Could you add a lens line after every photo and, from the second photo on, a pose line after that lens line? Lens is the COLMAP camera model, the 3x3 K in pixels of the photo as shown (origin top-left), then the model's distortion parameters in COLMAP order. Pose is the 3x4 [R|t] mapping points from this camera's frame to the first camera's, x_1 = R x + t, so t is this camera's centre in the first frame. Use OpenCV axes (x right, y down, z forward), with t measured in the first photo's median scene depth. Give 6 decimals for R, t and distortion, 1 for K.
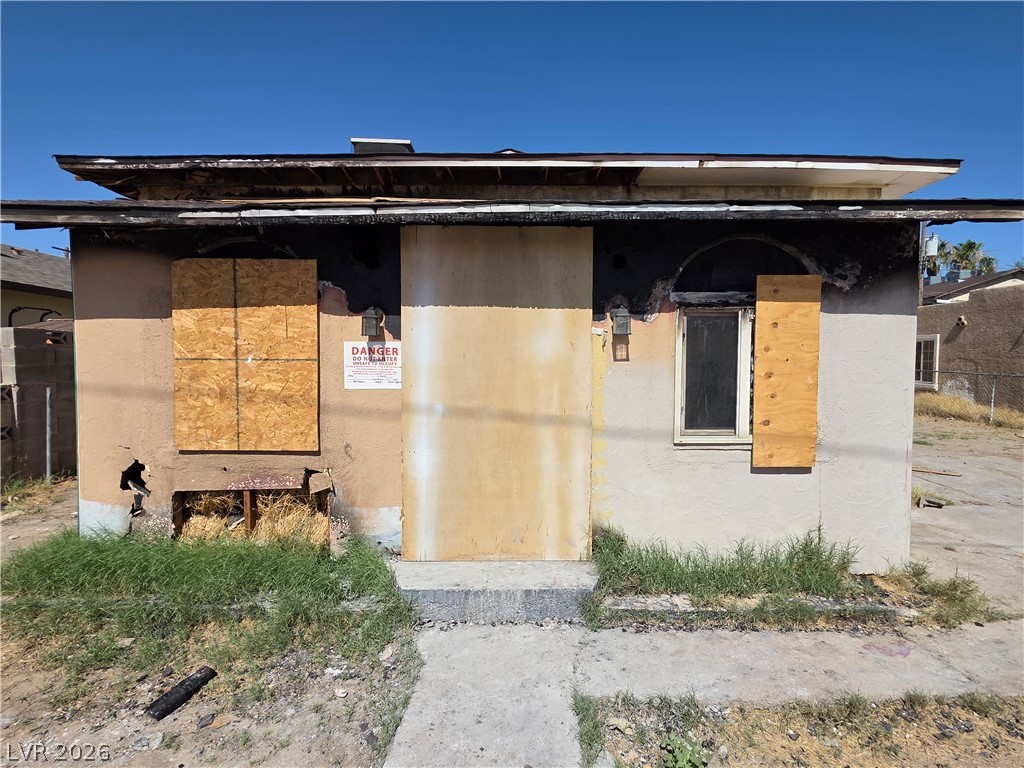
lens RADIAL K [[528.0, 0, 514.0], [0, 528.0, 381.9], [0, 0, 1]] dist [0.004370, -0.001480]
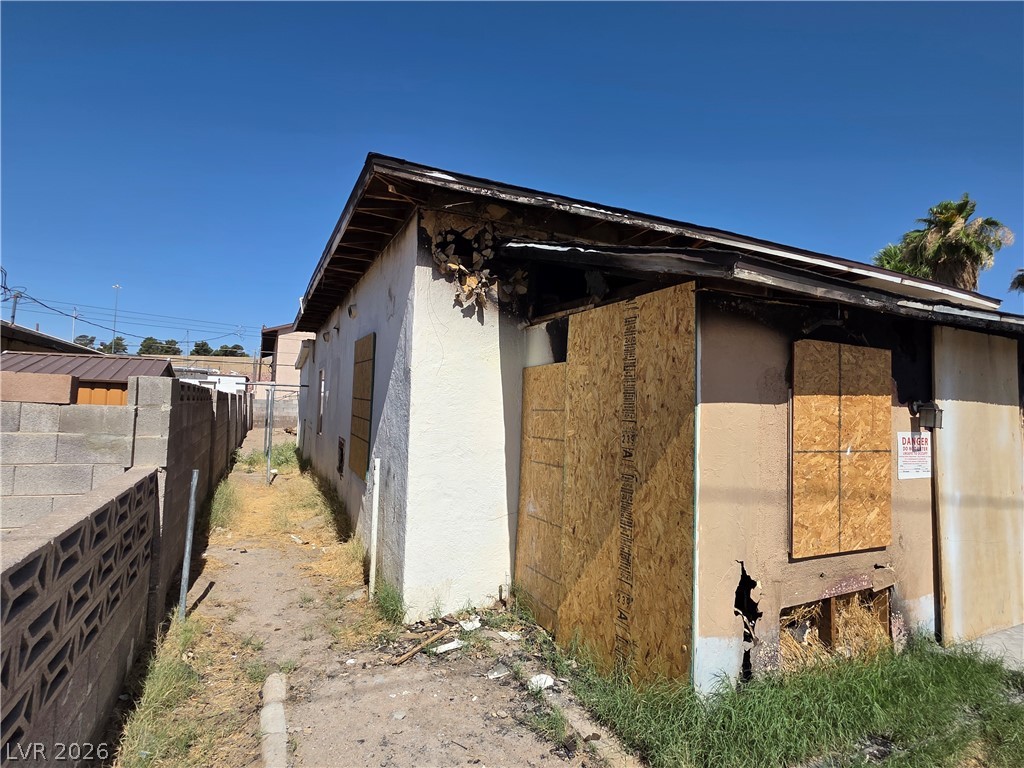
lens RADIAL K [[528.0, 0, 516.4], [0, 528.0, 383.6], [0, 0, 1]] dist [0.004370, -0.001480]
pose [[0.897378, 0.043761, 0.439088, -1.419222], [-0.007789, 0.996486, -0.083395, -0.078214], [-0.441195, 0.071416, 0.894565, 0.411932]]
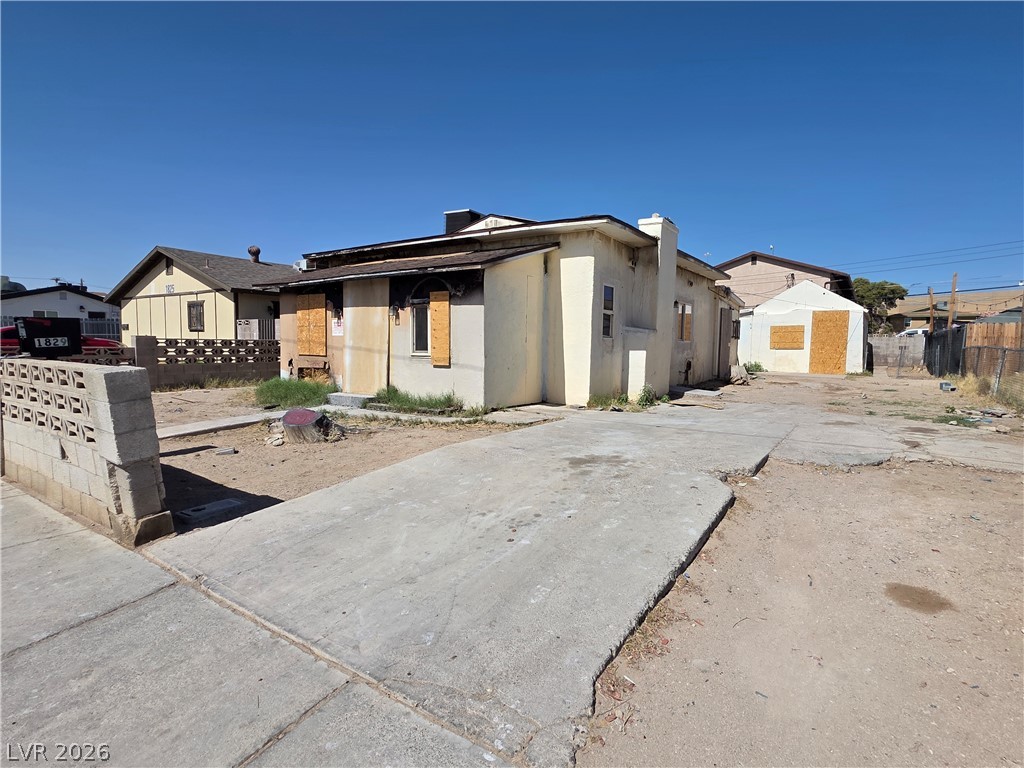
lens RADIAL K [[528.0, 0, 511.8], [0, 528.0, 382.4], [0, 0, 1]] dist [0.004370, -0.001480]
pose [[0.832366, 0.047980, -0.552146, 2.244649], [-0.035679, 0.998818, 0.033008, 0.146703], [0.553077, -0.007774, 0.833094, -0.972515]]
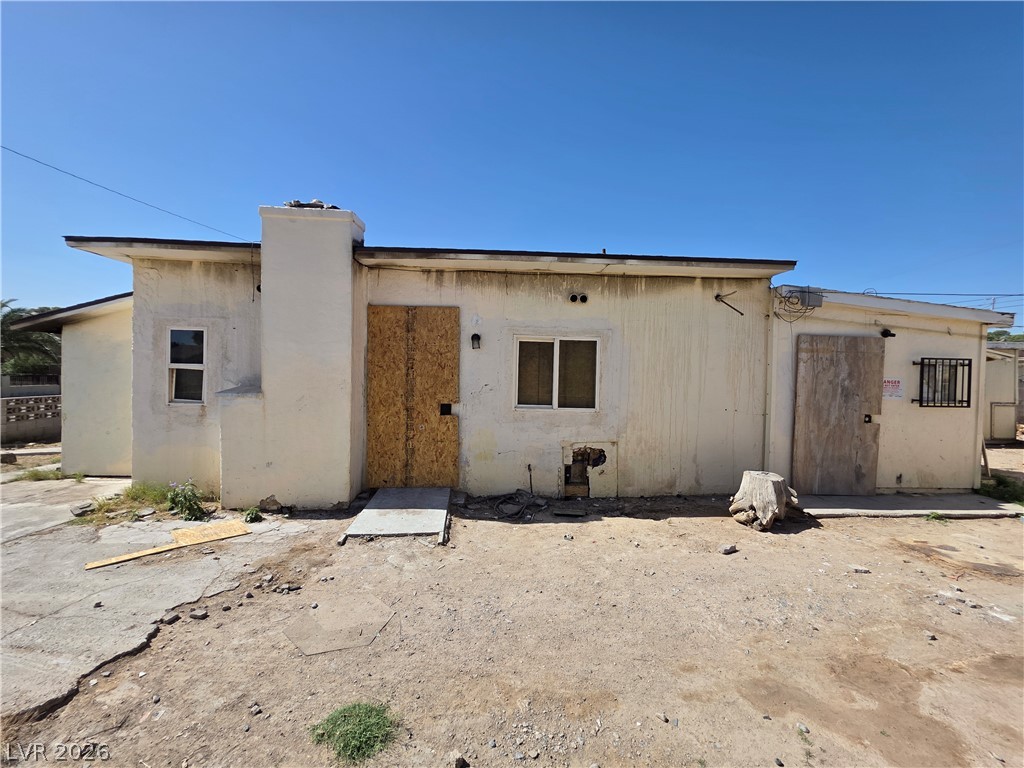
lens RADIAL K [[407.3, 0, 512.5], [0, 407.3, 382.8], [0, 0, 1]] dist [0.003054, -0.000210]
pose [[0.065870, 0.012488, -0.997750, 2.711625], [-0.064360, 0.997893, 0.008241, -0.193760], [0.995750, 0.063672, 0.066534, 2.887659]]
